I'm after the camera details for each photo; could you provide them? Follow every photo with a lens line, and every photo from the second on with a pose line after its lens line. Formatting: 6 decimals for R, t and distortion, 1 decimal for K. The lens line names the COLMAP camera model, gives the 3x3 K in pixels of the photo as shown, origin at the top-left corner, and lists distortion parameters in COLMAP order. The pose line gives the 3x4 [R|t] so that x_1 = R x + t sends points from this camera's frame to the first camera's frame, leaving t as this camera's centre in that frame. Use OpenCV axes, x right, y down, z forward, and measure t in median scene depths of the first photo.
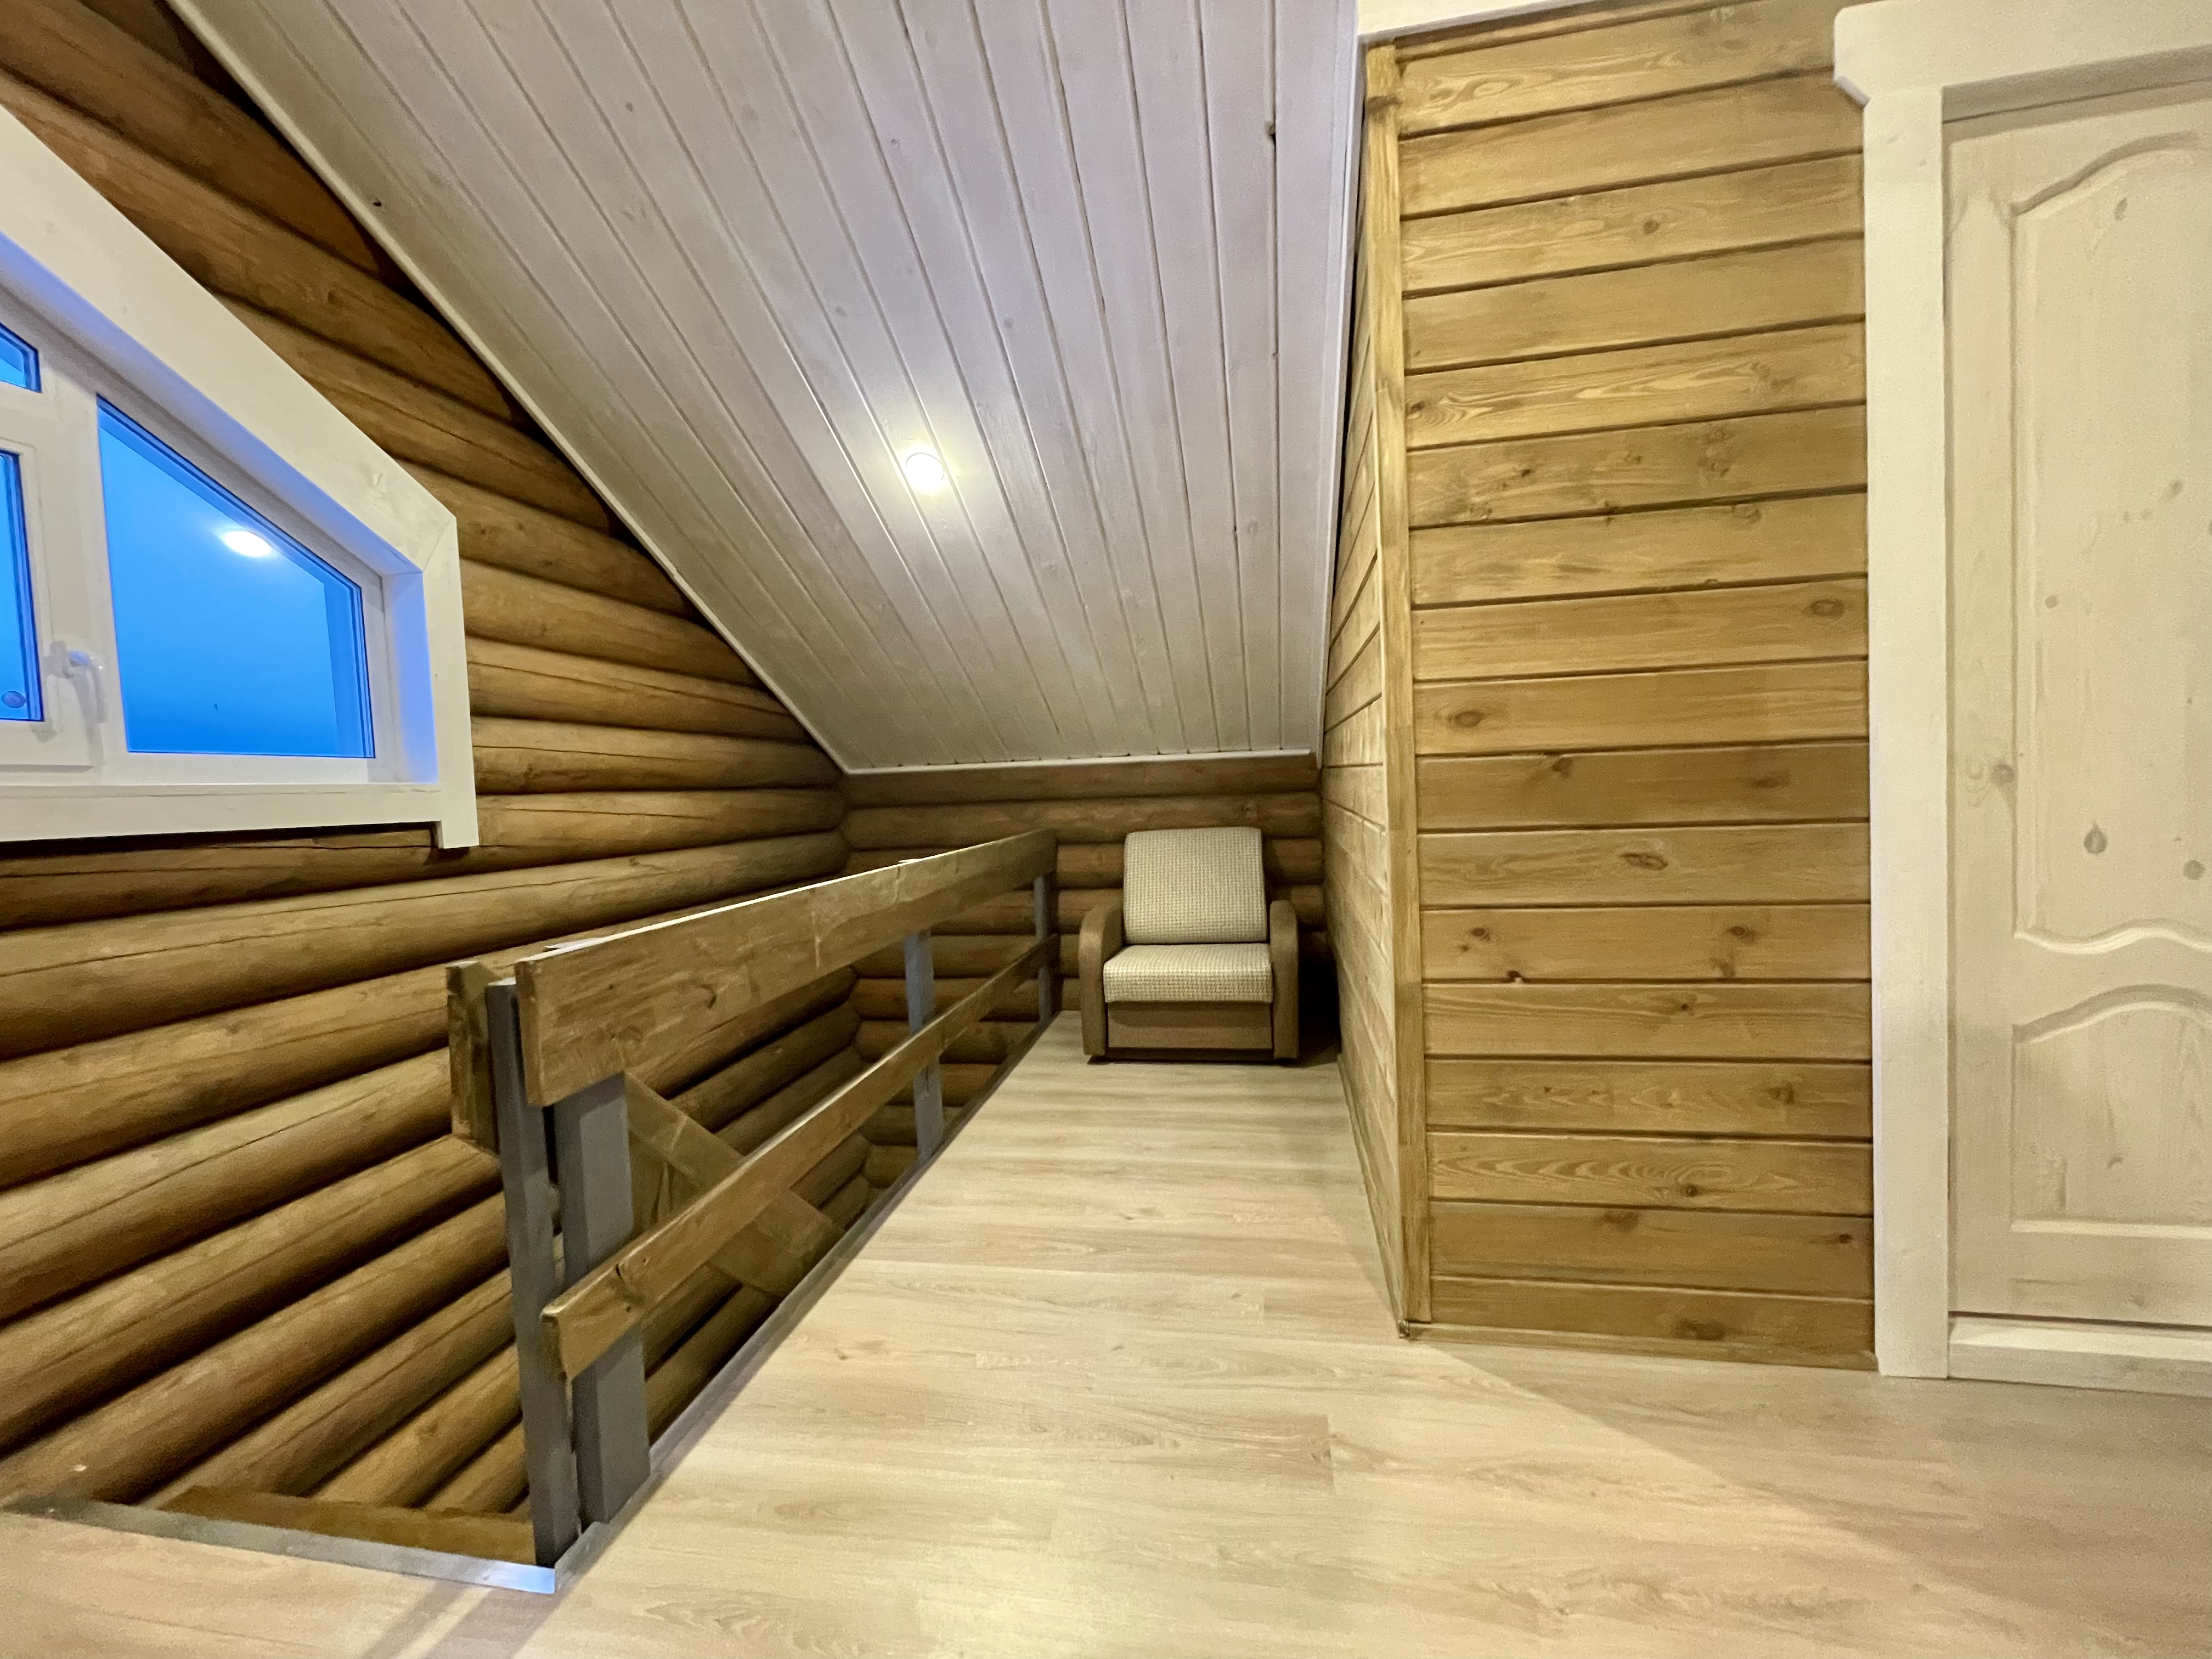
lens RADIAL K [[884.7, 0, 1101.0], [0, 884.7, 826.7], [0, 0, 1]] dist [-0.002476, -0.000196]
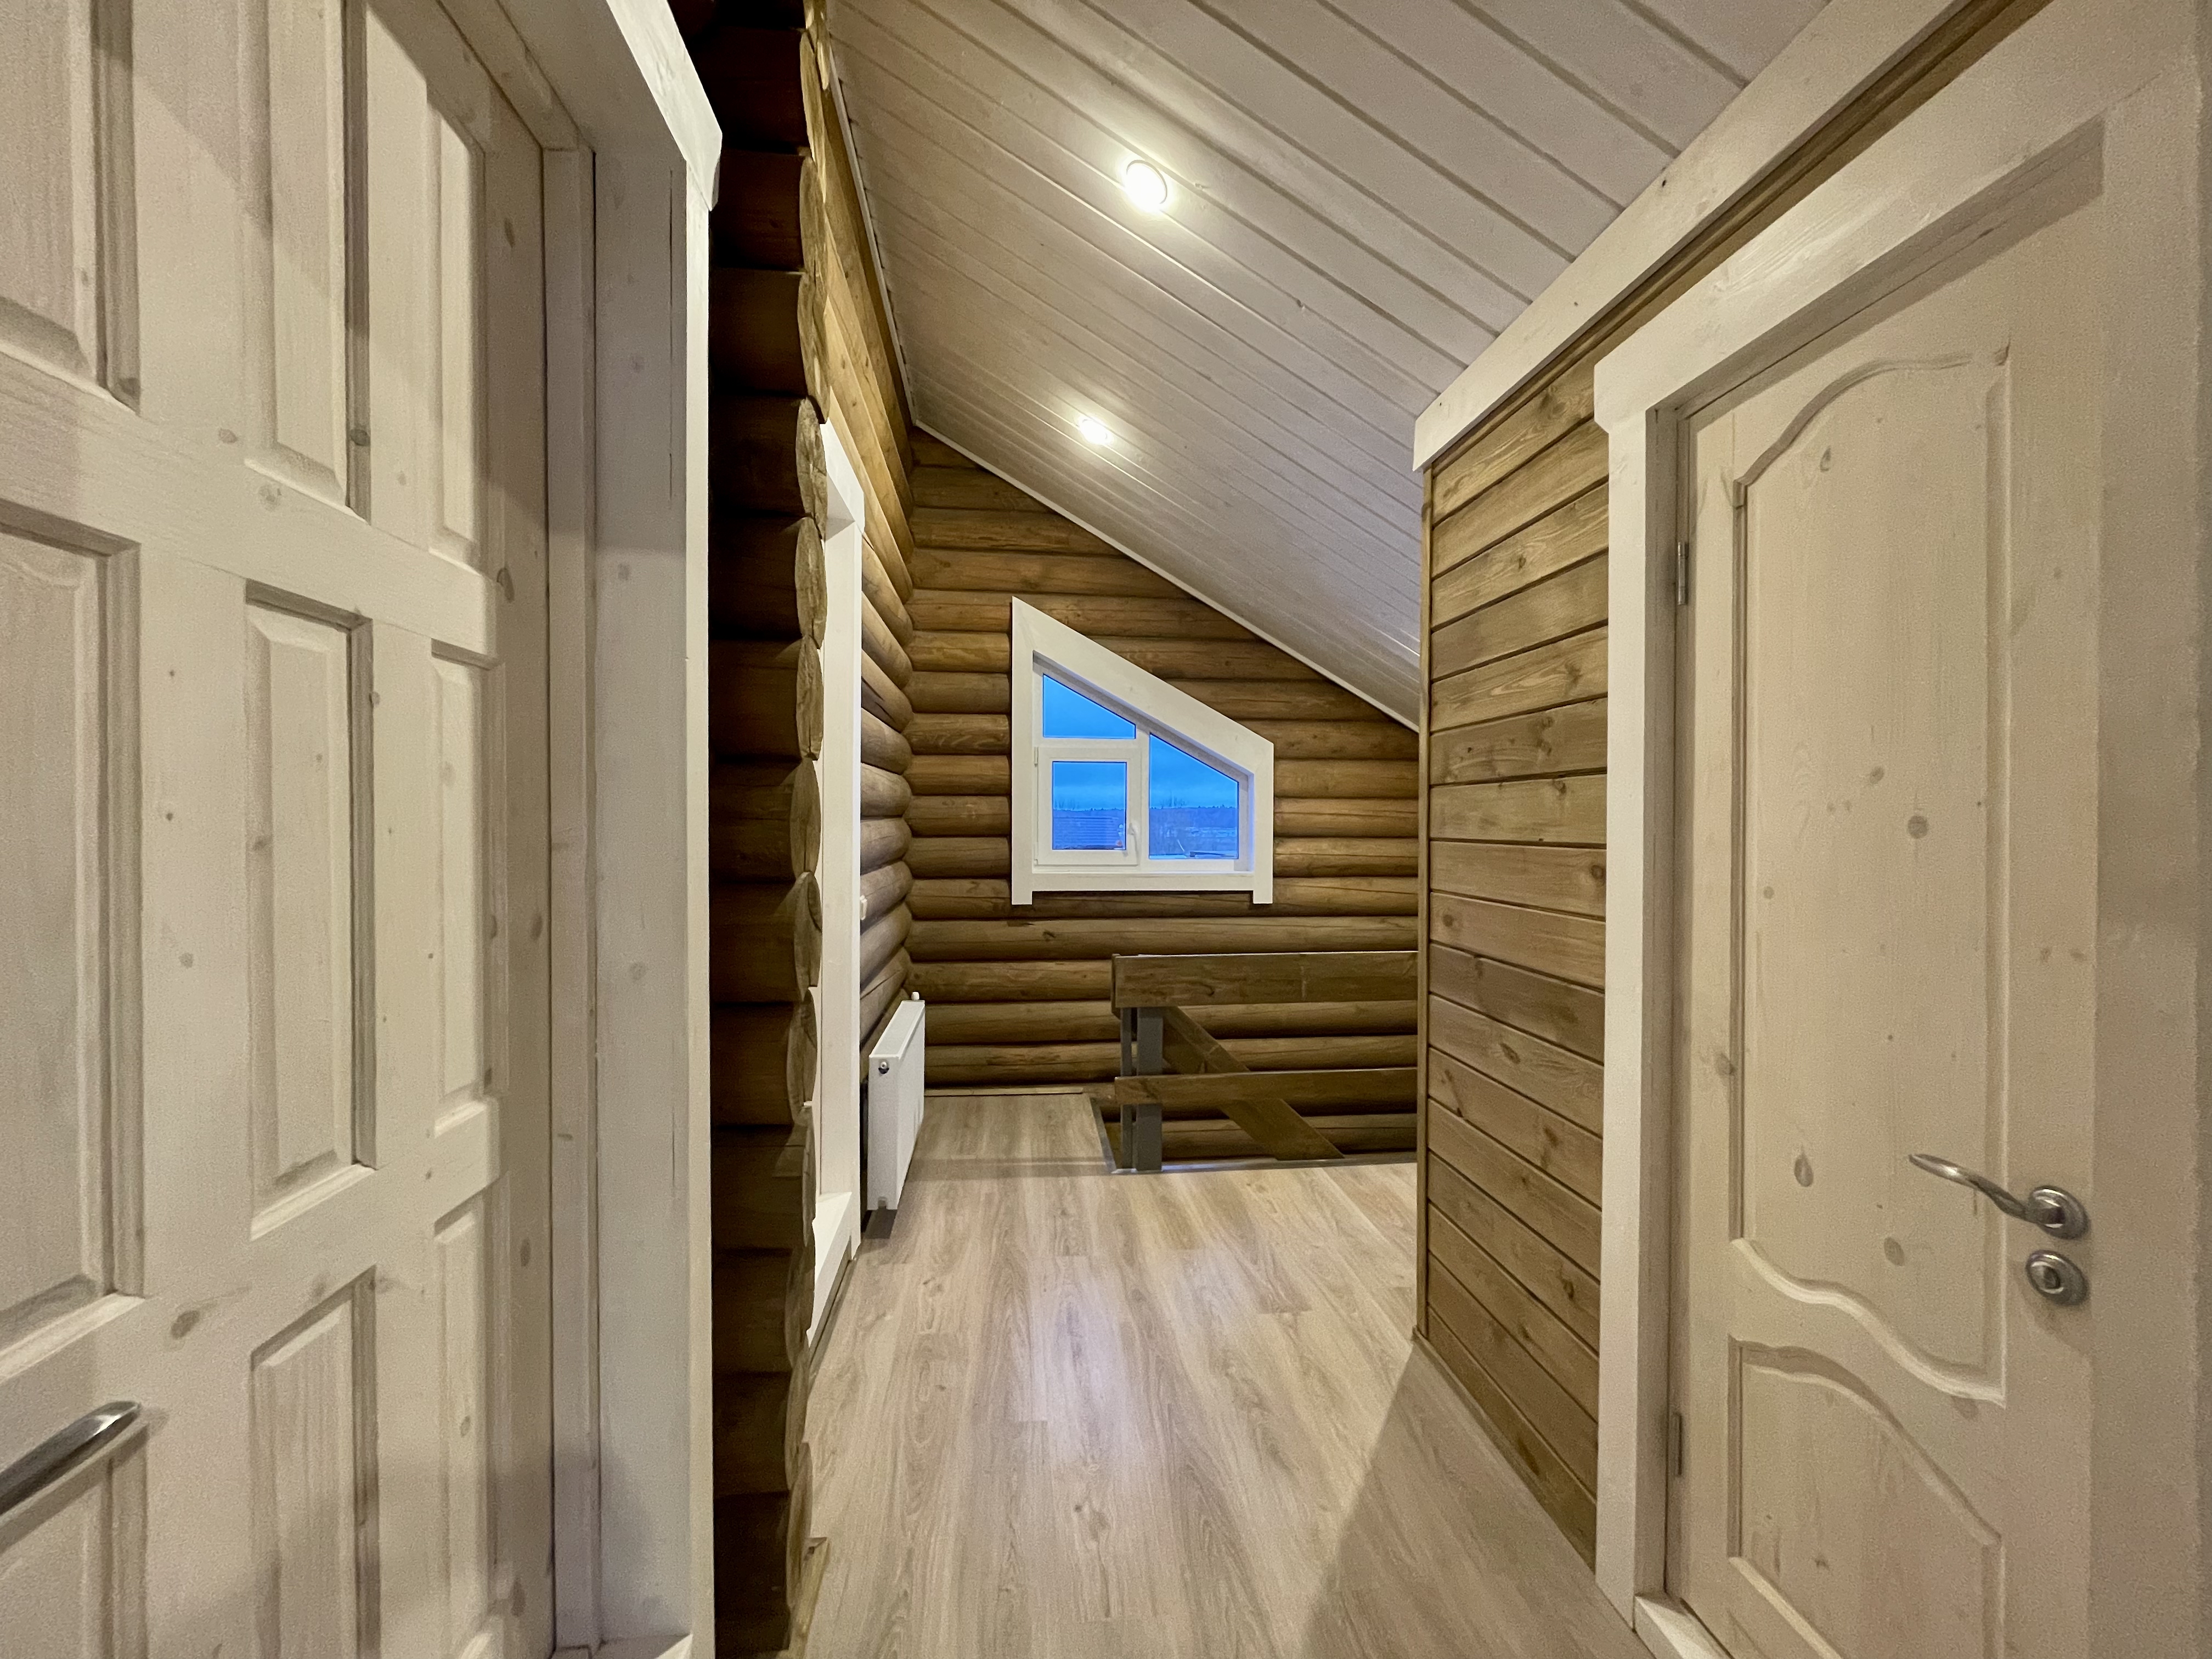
lens RADIAL K [[884.7, 0, 1104.5], [0, 884.7, 828.9], [0, 0, 1]] dist [-0.002476, -0.000196]
pose [[0.282463, 0.051792, -0.957879, 1.667494], [-0.060260, 0.997527, 0.036166, -0.296281], [0.957384, 0.047506, 0.284886, 0.069882]]
